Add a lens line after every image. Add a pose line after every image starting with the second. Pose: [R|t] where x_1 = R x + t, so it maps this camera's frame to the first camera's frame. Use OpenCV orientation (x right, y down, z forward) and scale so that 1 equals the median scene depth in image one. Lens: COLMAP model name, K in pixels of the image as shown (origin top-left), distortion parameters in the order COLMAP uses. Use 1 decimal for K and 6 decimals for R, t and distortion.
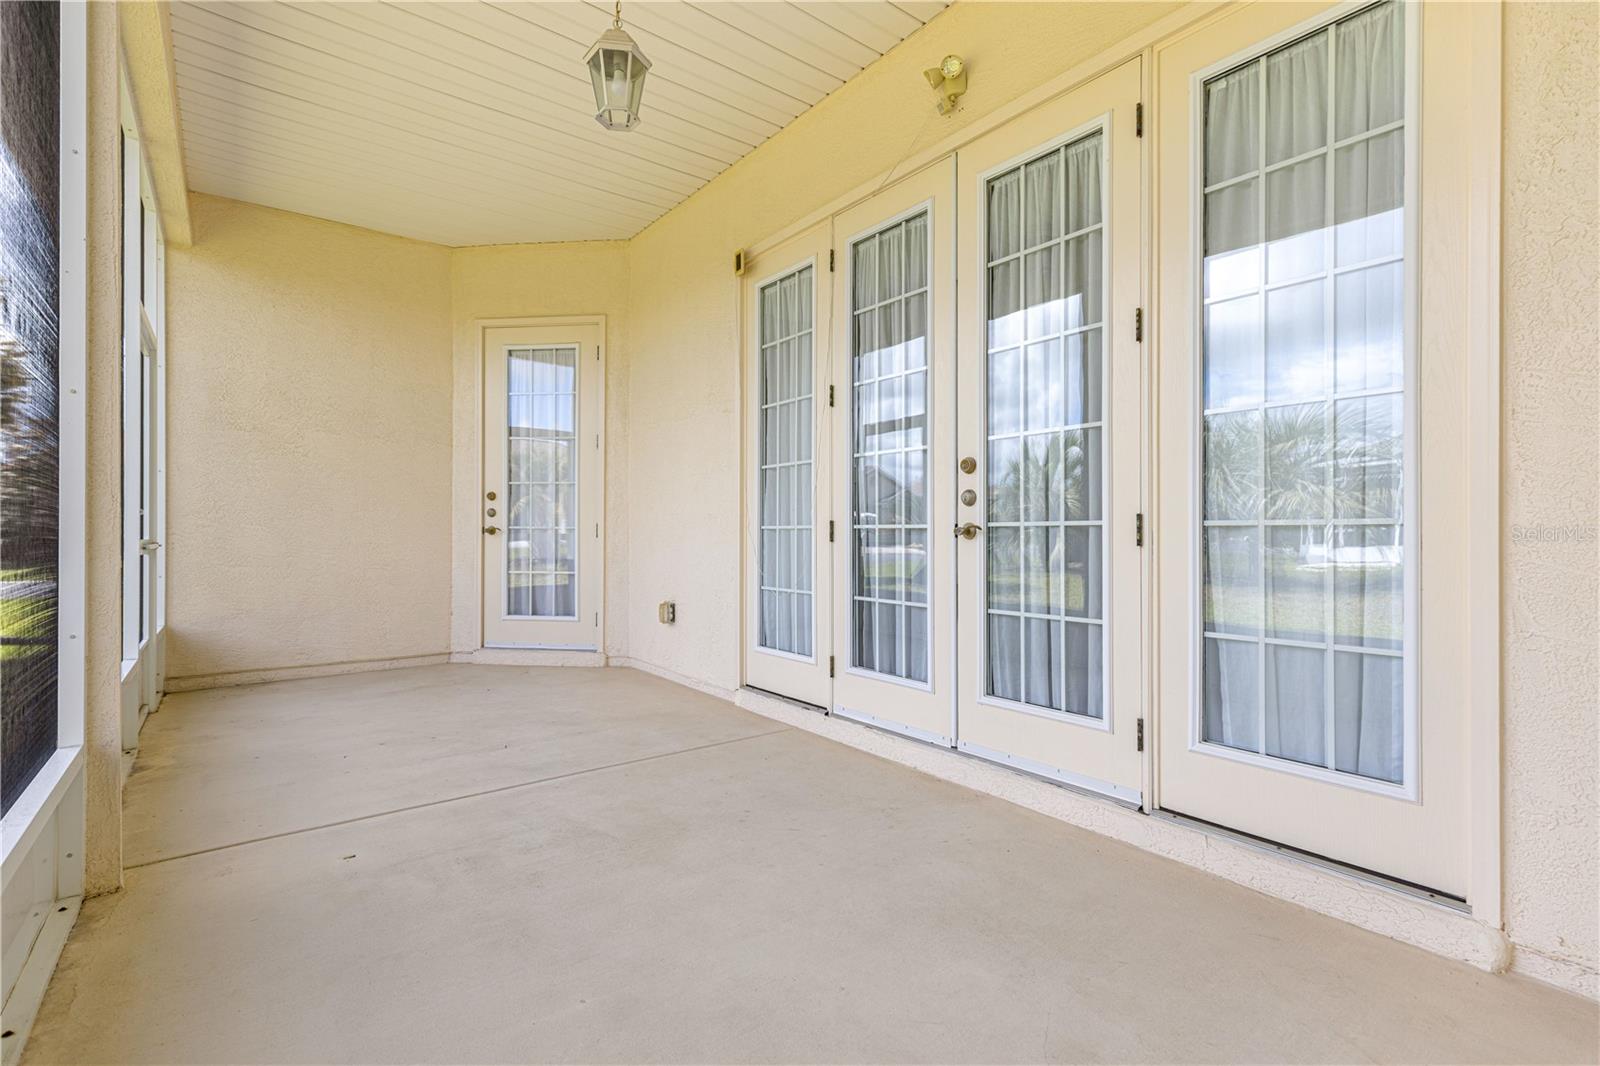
lens RADIAL K [[721.8, 0, 810.5], [0, 721.8, 539.4], [0, 0, 1]] dist [0.003373, 0.000389]
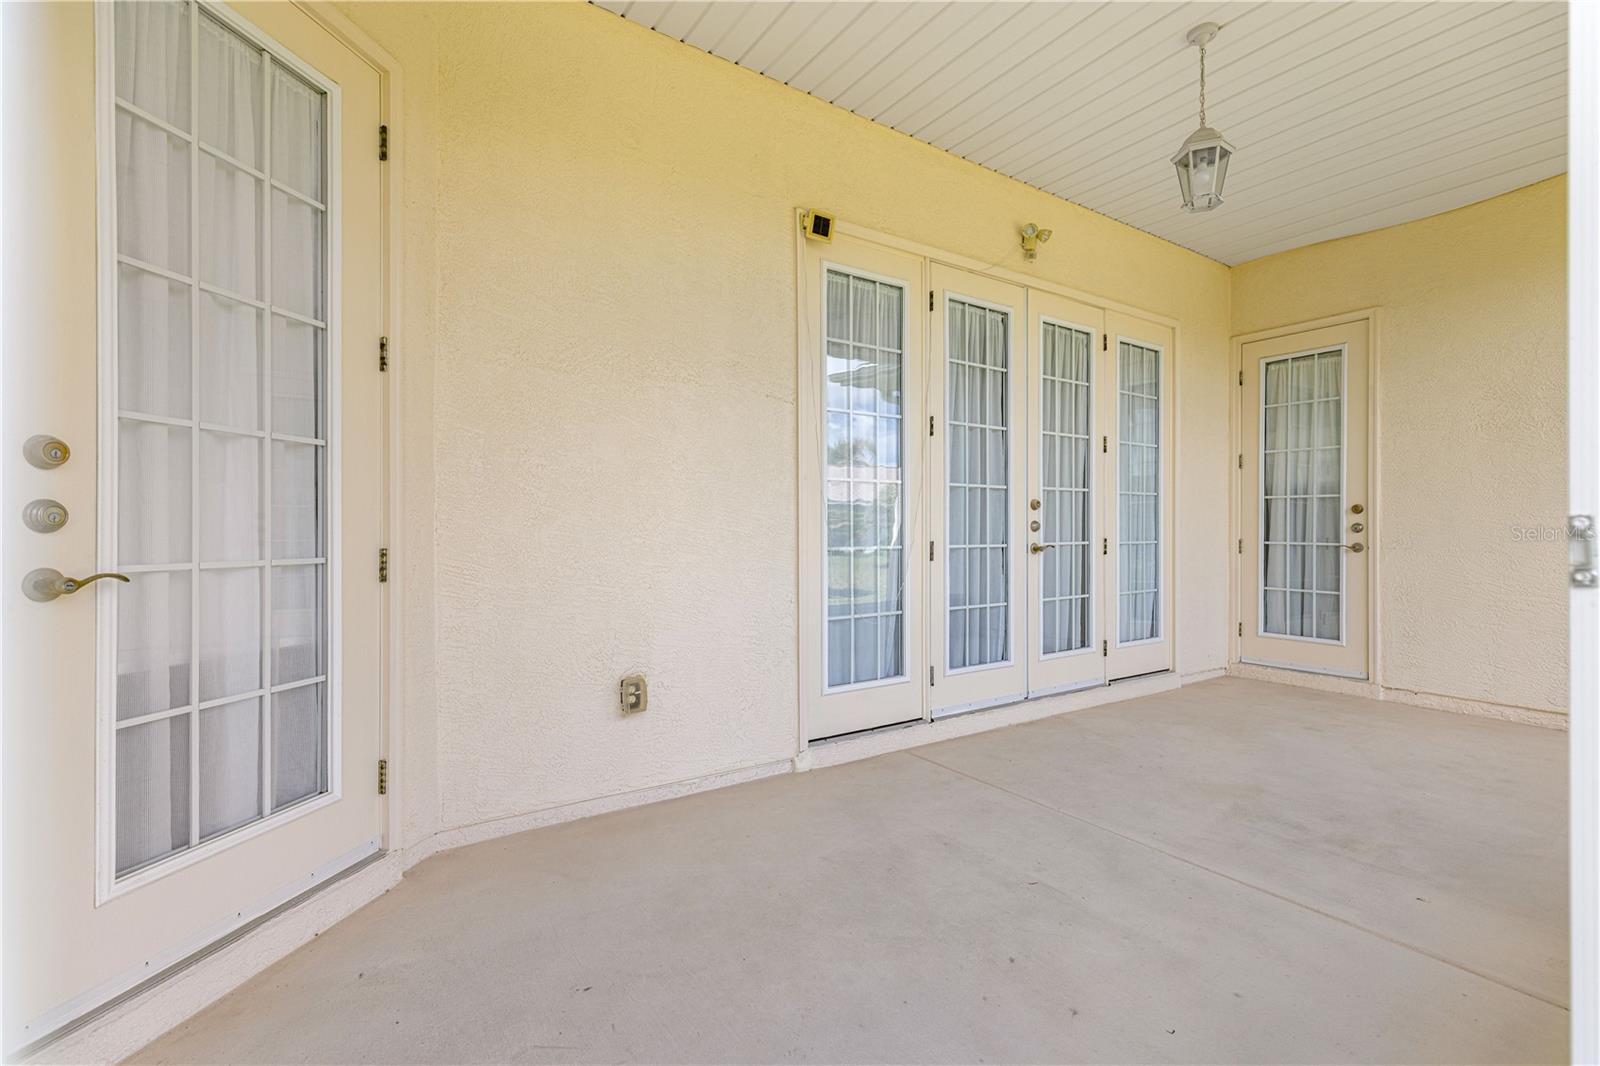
lens RADIAL K [[716.3, 0, 800.0], [0, 716.3, 533.0], [0, 0, 1]] dist [0.001699, 0.000312]
pose [[0.084945, -0.006050, 0.996367, -1.275929], [0.008711, 0.999948, 0.005329, -0.054821], [-0.996348, 0.008227, 0.084993, 1.333921]]
